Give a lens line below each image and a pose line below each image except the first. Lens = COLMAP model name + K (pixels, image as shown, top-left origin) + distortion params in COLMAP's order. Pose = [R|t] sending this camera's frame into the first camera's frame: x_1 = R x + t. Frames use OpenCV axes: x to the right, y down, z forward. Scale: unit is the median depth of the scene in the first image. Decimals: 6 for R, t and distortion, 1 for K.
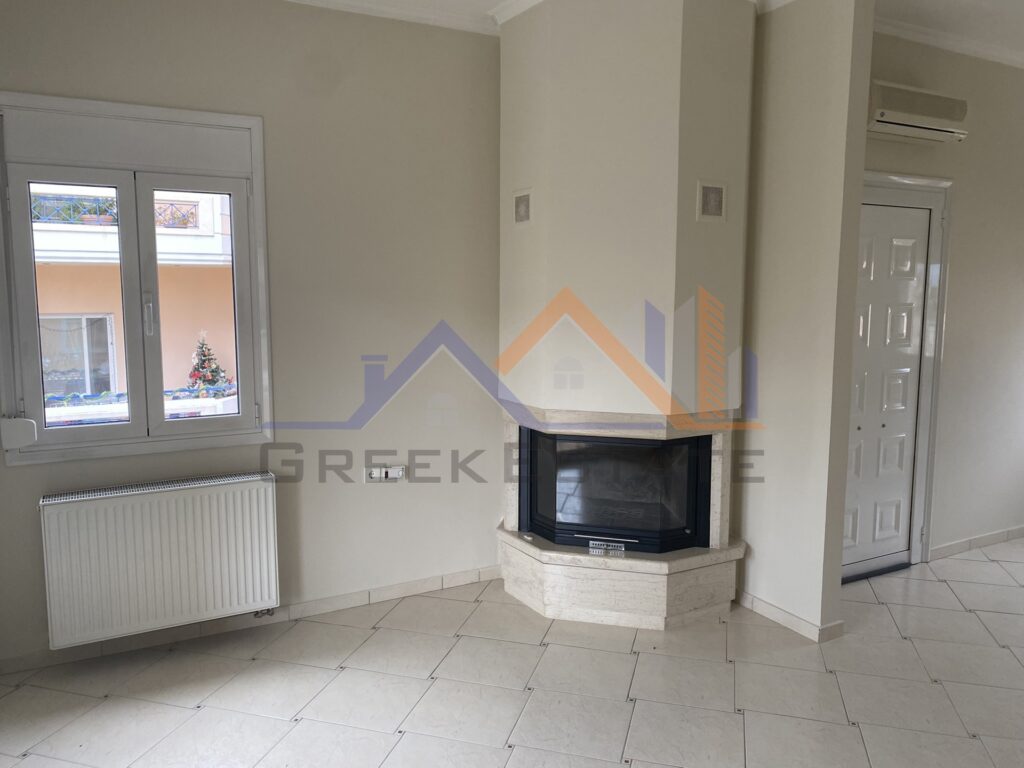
lens RADIAL K [[783.8, 0, 512.0], [0, 783.8, 384.0], [0, 0, 1]] dist [0.035360, 0.000842]
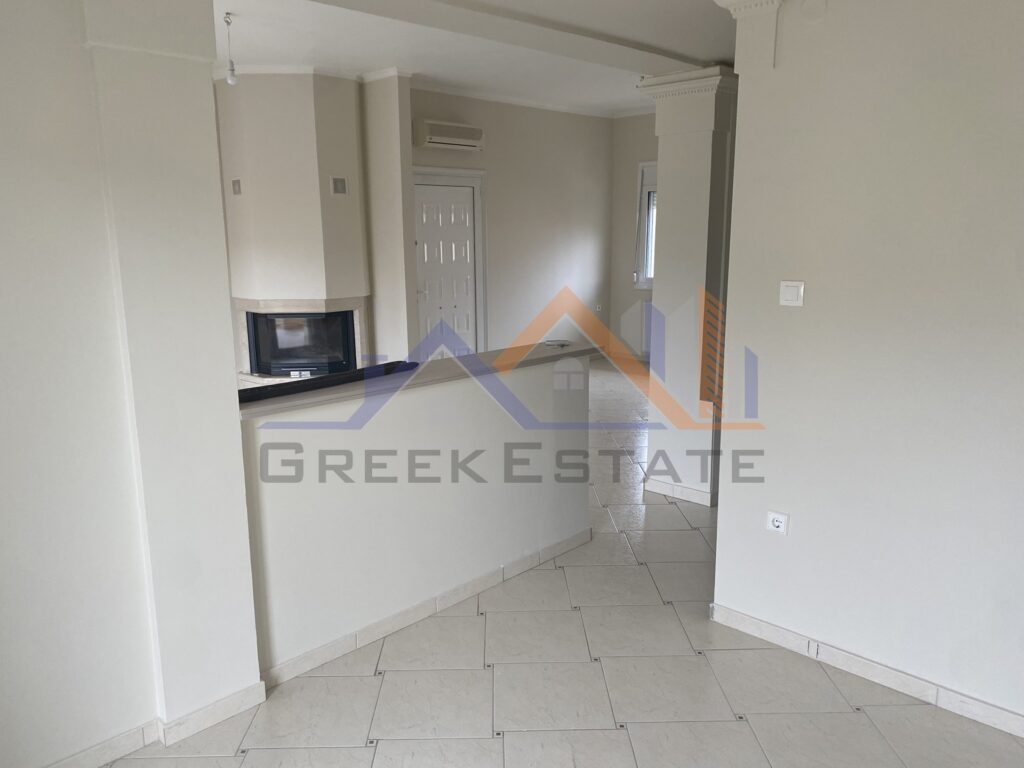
lens RADIAL K [[783.8, 0, 512.0], [0, 783.8, 384.0], [0, 0, 1]] dist [0.035360, 0.000842]
pose [[0.958674, -0.063440, 0.277342, 0.088087], [0.040910, 0.995430, 0.086284, 0.095855], [-0.281549, -0.071372, 0.956889, -0.941775]]
